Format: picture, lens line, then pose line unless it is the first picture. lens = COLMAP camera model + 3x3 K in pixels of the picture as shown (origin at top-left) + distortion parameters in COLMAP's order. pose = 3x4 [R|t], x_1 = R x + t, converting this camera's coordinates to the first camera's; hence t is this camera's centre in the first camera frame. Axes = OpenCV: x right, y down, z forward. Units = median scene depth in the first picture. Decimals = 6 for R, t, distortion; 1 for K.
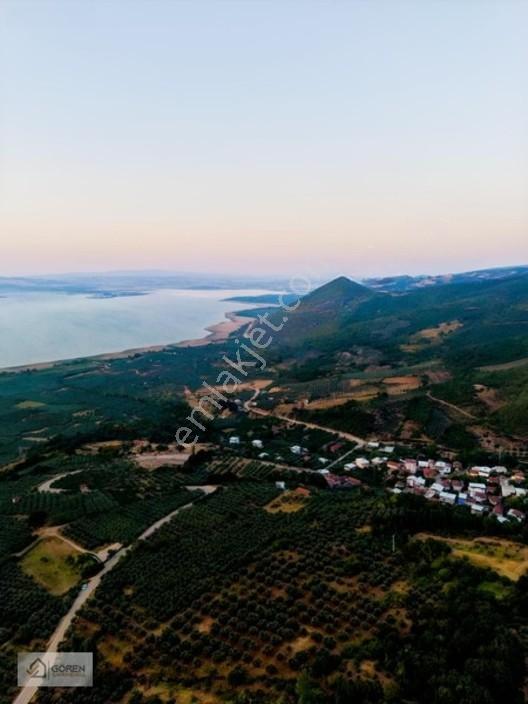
lens RADIAL K [[470.9, 0, 266.2], [0, 470.9, 350.2], [0, 0, 1]] dist [0.026419, -0.027179]
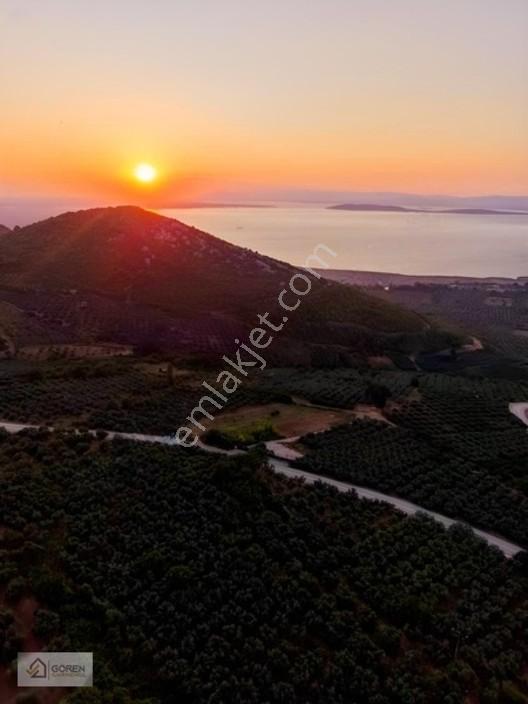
lens RADIAL K [[470.9, 0, 266.1], [0, 470.9, 346.9], [0, 0, 1]] dist [0.026419, -0.027179]
pose [[-0.070542, 0.300936, -0.951032, 0.116207], [-0.173621, 0.935150, 0.308789, 0.081124], [0.982283, 0.186902, -0.013719, 0.615466]]
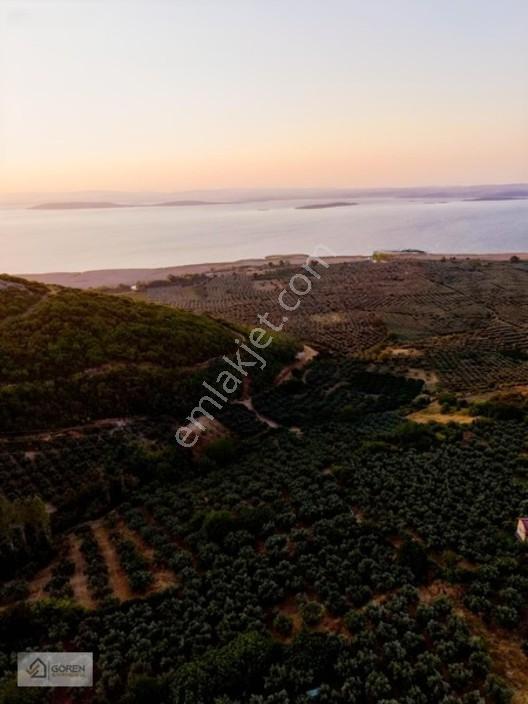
lens RADIAL K [[470.9, 0, 265.3], [0, 470.9, 350.2], [0, 0, 1]] dist [0.026419, -0.027179]
pose [[0.476398, 0.264906, -0.838373, -0.357073], [-0.111740, 0.964041, 0.241119, 0.156807], [0.872101, -0.021189, 0.488868, 0.659630]]
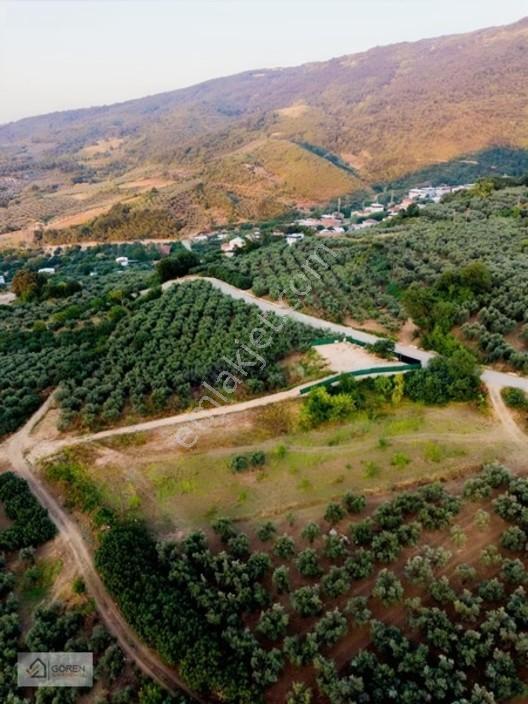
lens RADIAL K [[470.9, 0, 266.7], [0, 470.9, 351.3], [0, 0, 1]] dist [0.026419, -0.027179]
pose [[0.621865, -0.329628, 0.710373, -0.396921], [0.145247, 0.939910, 0.308987, 0.191775], [-0.769537, -0.088969, 0.632375, 0.525115]]
